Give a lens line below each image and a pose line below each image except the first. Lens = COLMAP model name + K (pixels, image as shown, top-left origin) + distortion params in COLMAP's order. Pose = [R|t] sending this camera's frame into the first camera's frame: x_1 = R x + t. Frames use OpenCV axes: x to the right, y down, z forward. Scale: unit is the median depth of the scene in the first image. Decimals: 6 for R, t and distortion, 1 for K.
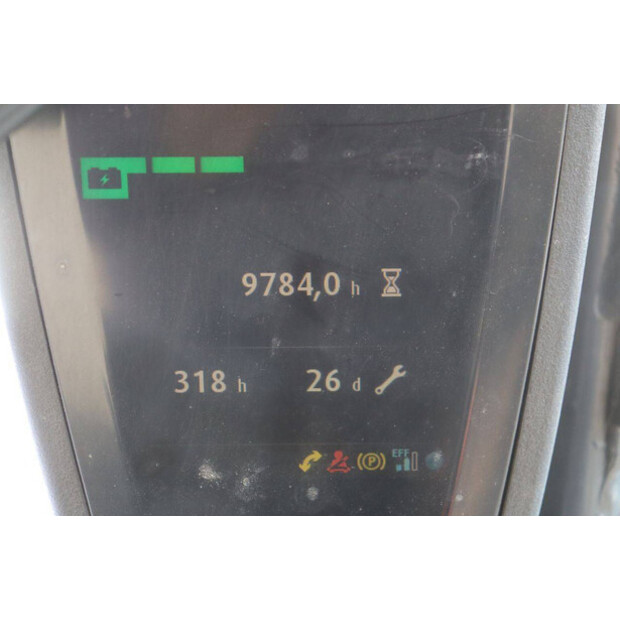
lens RADIAL K [[1201.0, 0, 311.9], [0, 1201.0, 291.0], [0, 0, 1]] dist [0.255116, 0.053124]
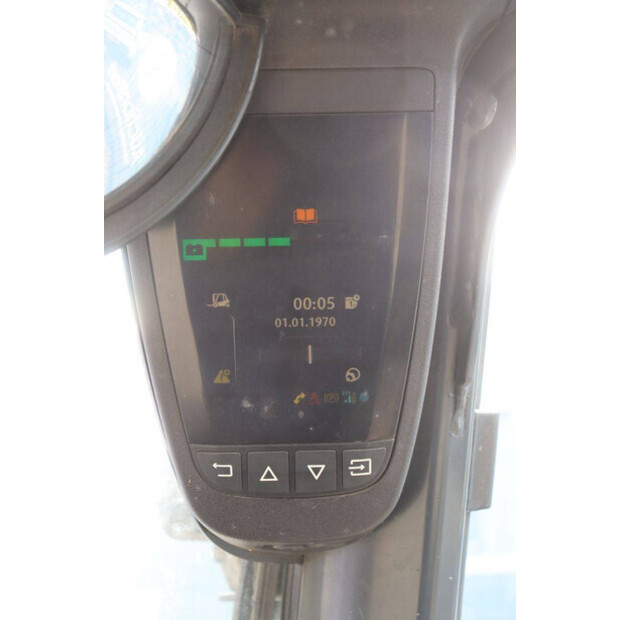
lens RADIAL K [[1201.0, 0, 311.9], [0, 1201.0, 291.0], [0, 0, 1]] dist [0.255116, 0.053124]
pose [[0.995378, -0.012710, 0.095188, -0.160877], [0.018548, 0.997983, -0.060704, 0.089735], [-0.094224, 0.062189, 0.993607, -0.893662]]
